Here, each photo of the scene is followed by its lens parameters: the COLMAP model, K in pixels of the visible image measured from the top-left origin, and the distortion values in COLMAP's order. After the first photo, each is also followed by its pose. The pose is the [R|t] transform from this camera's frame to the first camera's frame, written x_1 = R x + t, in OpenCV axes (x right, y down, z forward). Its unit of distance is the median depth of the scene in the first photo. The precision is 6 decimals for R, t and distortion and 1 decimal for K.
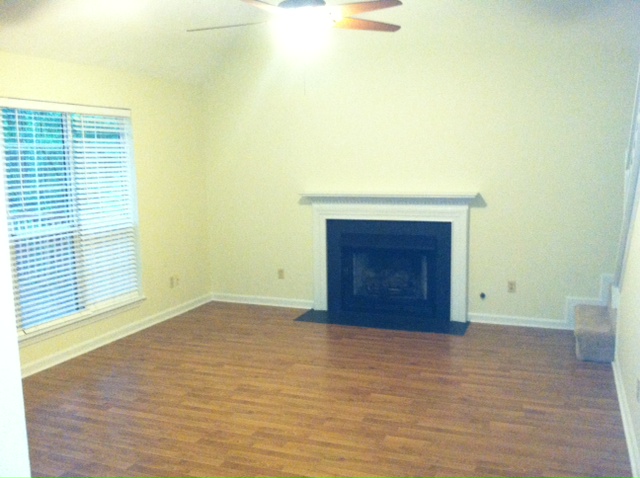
lens RADIAL K [[627.2, 0, 320.0], [0, 627.2, 239.0], [0, 0, 1]] dist [0.089638, -0.308933]
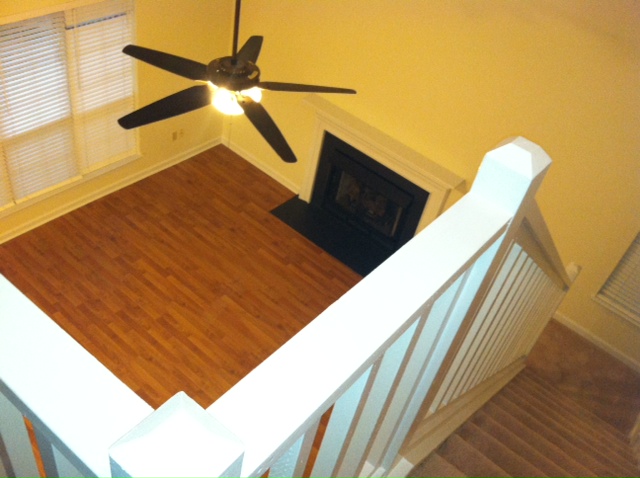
lens RADIAL K [[627.2, 0, 320.0], [0, 627.2, 239.0], [0, 0, 1]] dist [0.089638, -0.308933]
pose [[0.933922, 0.341206, -0.106625, 0.207240], [-0.224910, 0.792677, 0.566638, -0.565359], [0.277859, -0.505214, 0.817039, 0.138136]]
